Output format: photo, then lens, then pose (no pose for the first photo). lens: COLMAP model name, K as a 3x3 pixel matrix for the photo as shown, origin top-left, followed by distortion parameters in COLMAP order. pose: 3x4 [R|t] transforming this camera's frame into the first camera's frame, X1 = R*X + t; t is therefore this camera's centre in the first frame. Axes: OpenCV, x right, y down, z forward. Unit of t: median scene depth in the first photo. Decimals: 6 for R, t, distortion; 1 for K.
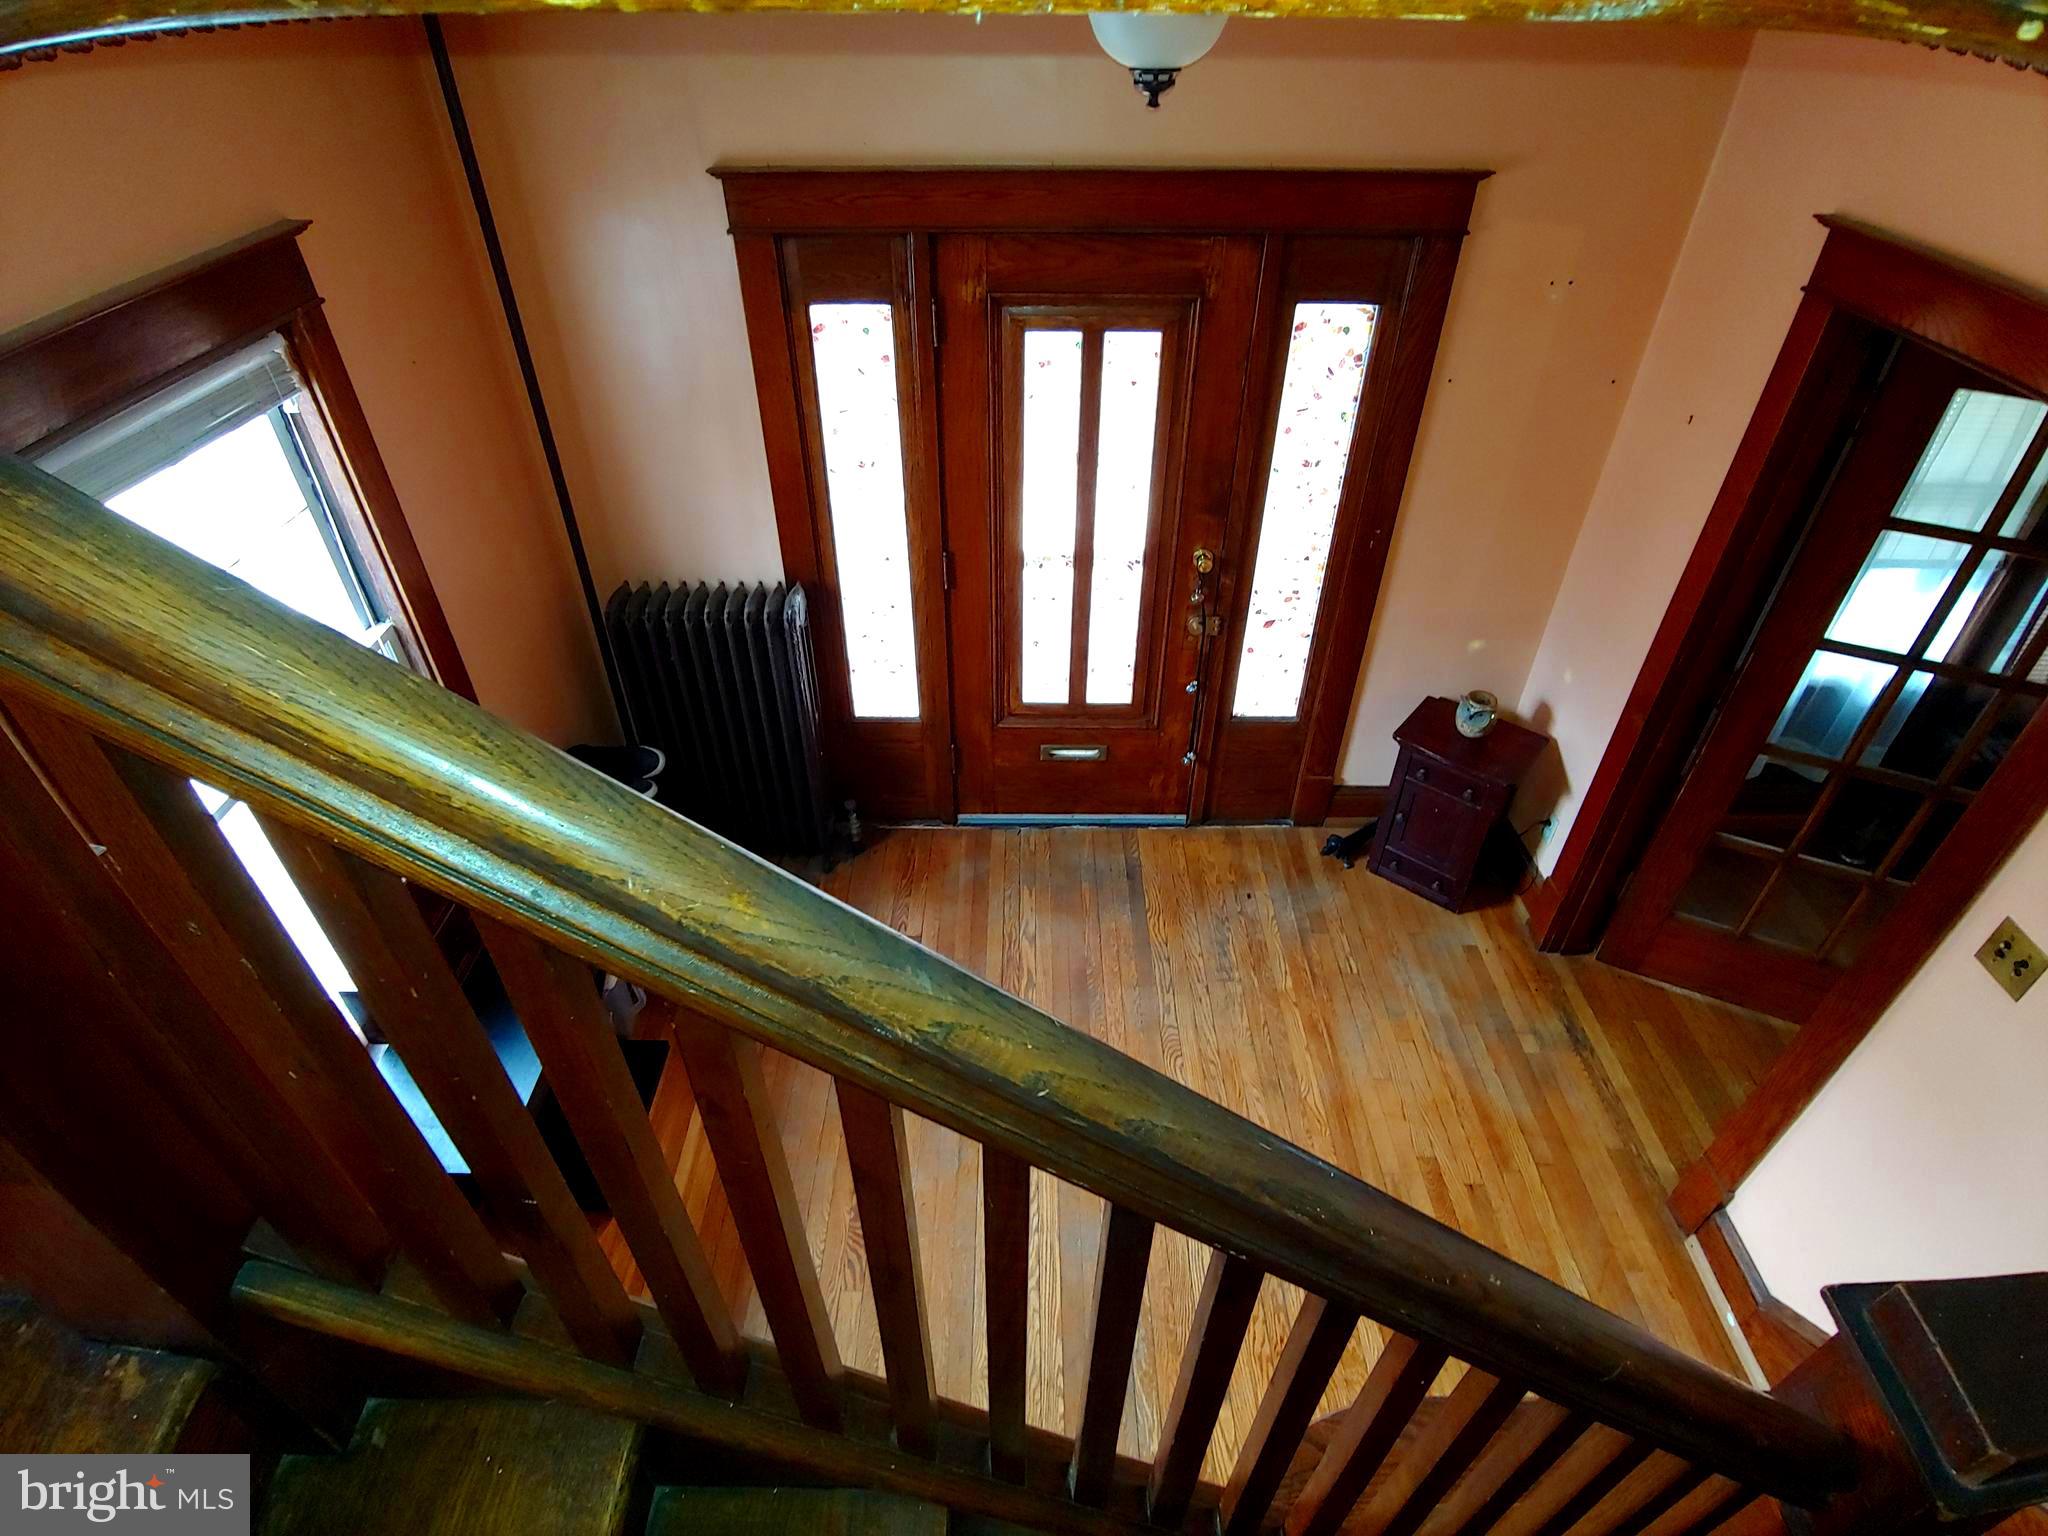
lens RADIAL K [[1028.5, 0, 1013.9], [0, 1028.5, 765.0], [0, 0, 1]] dist [-0.021723, -0.001685]
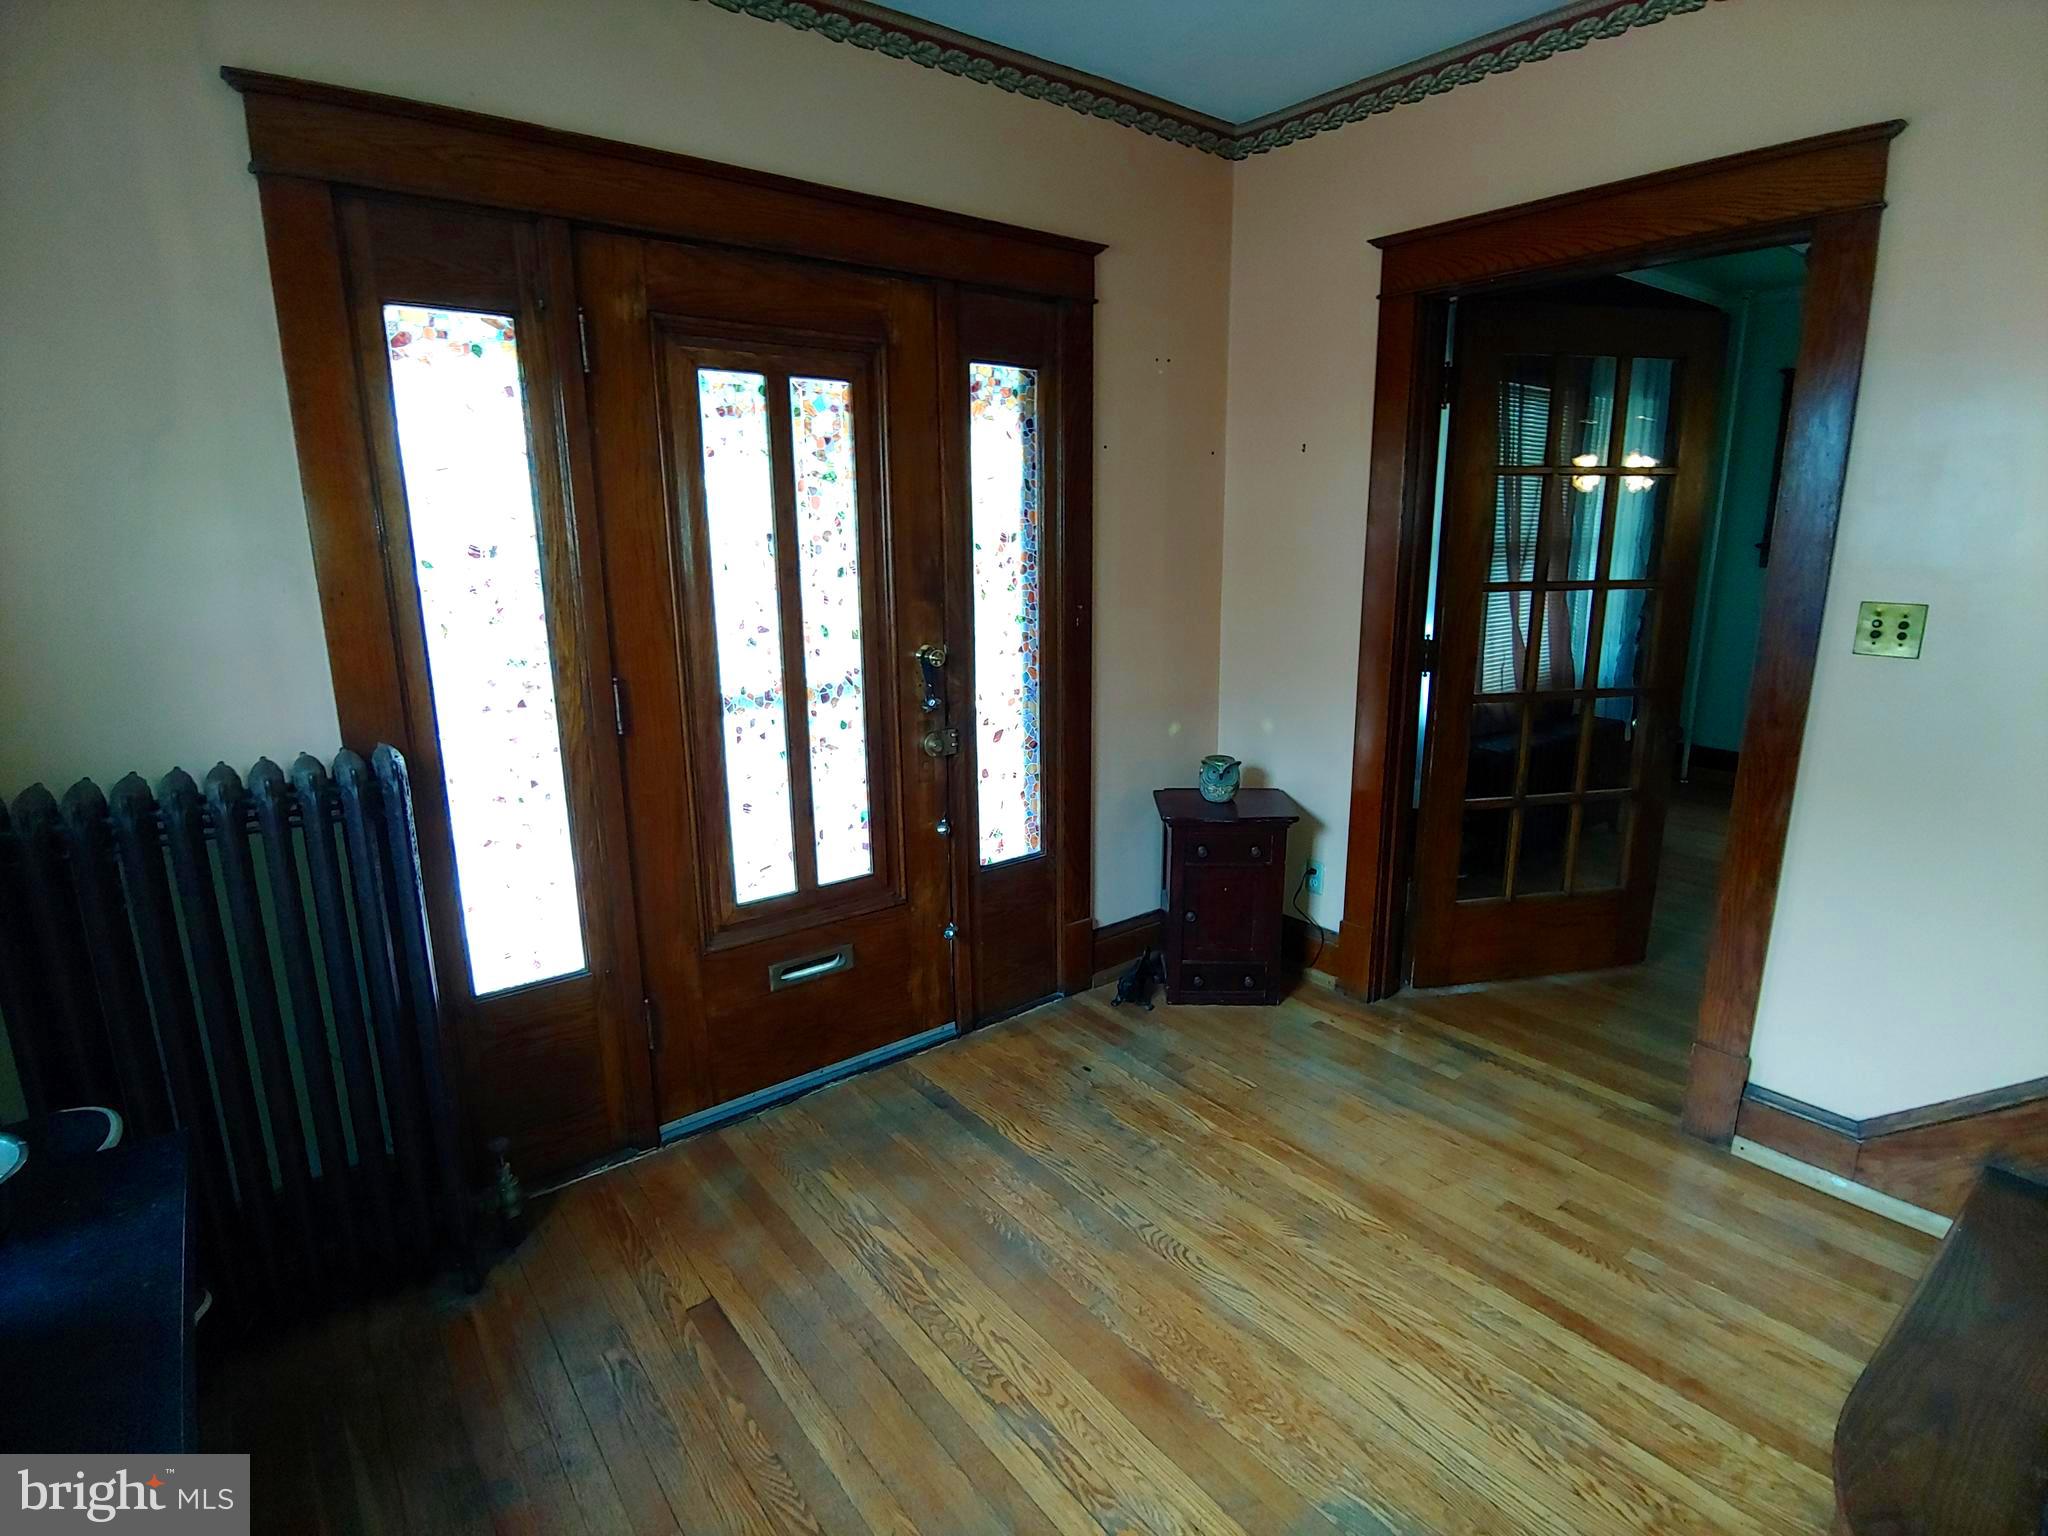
lens RADIAL K [[1028.5, 0, 1015.0], [0, 1028.5, 765.6], [0, 0, 1]] dist [-0.021723, -0.001685]
pose [[0.786364, -0.146949, 0.600031, -0.271730], [0.390976, 0.870403, -0.299225, 0.153342], [-0.478298, 0.469898, 0.741908, 0.378134]]
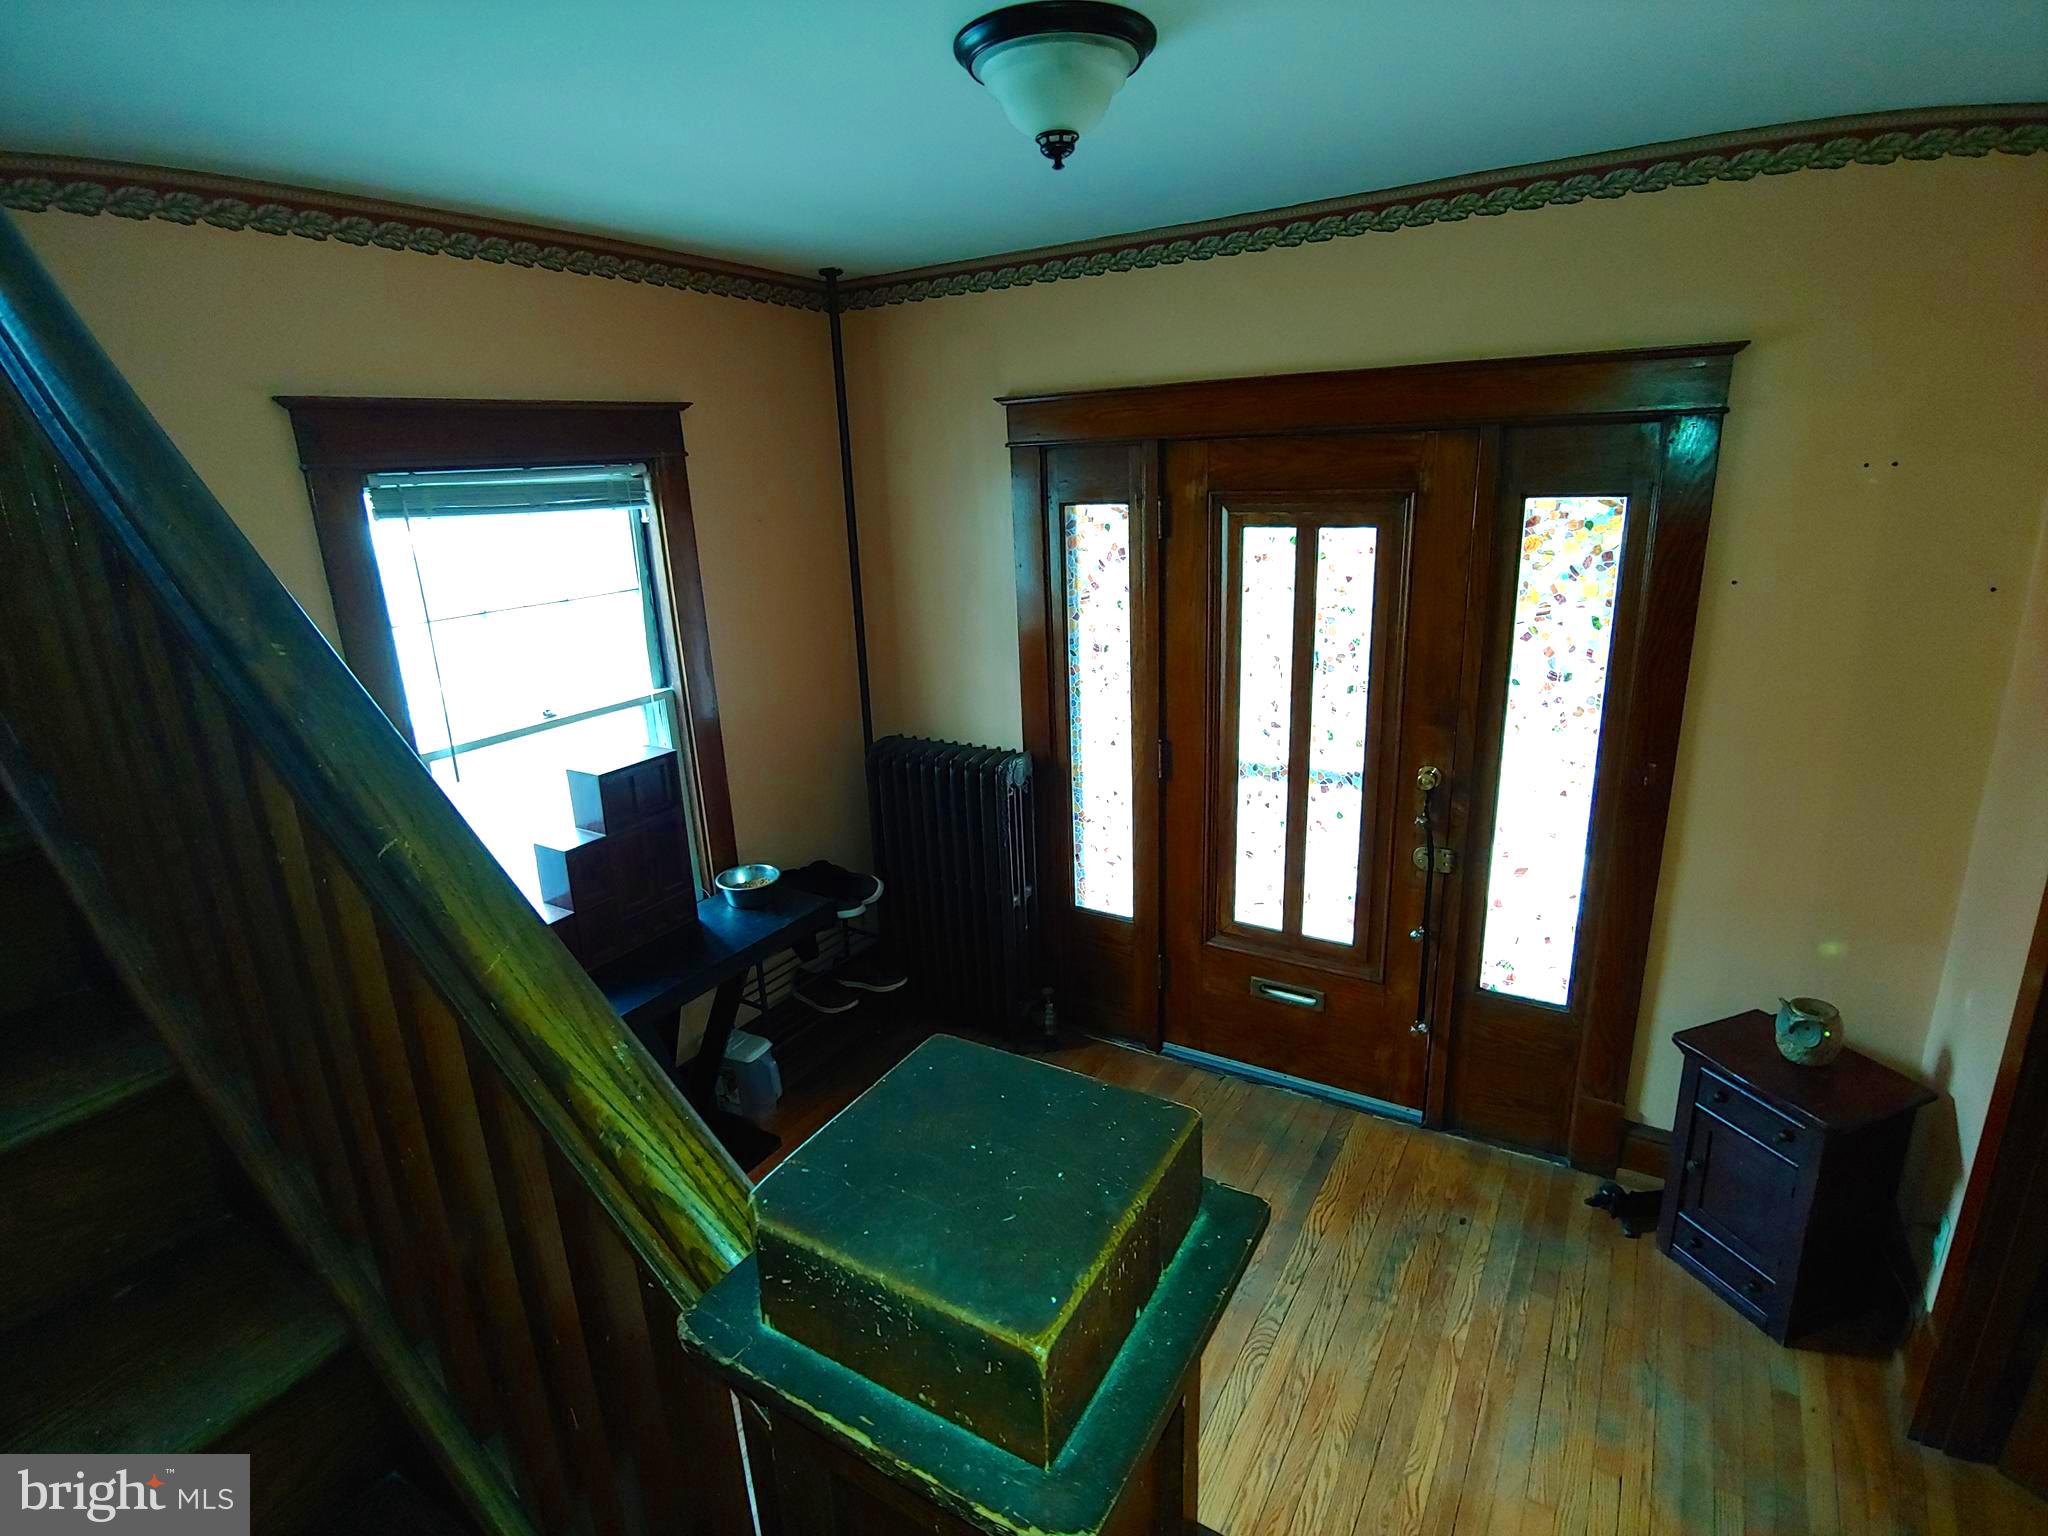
lens RADIAL K [[1028.5, 0, 1011.2], [0, 1028.5, 763.1], [0, 0, 1]] dist [-0.021723, -0.001685]
pose [[0.851602, 0.113990, -0.511645, 0.322345], [-0.290117, 0.915440, -0.278930, 0.137245], [0.436585, 0.385974, 0.812661, 0.117149]]
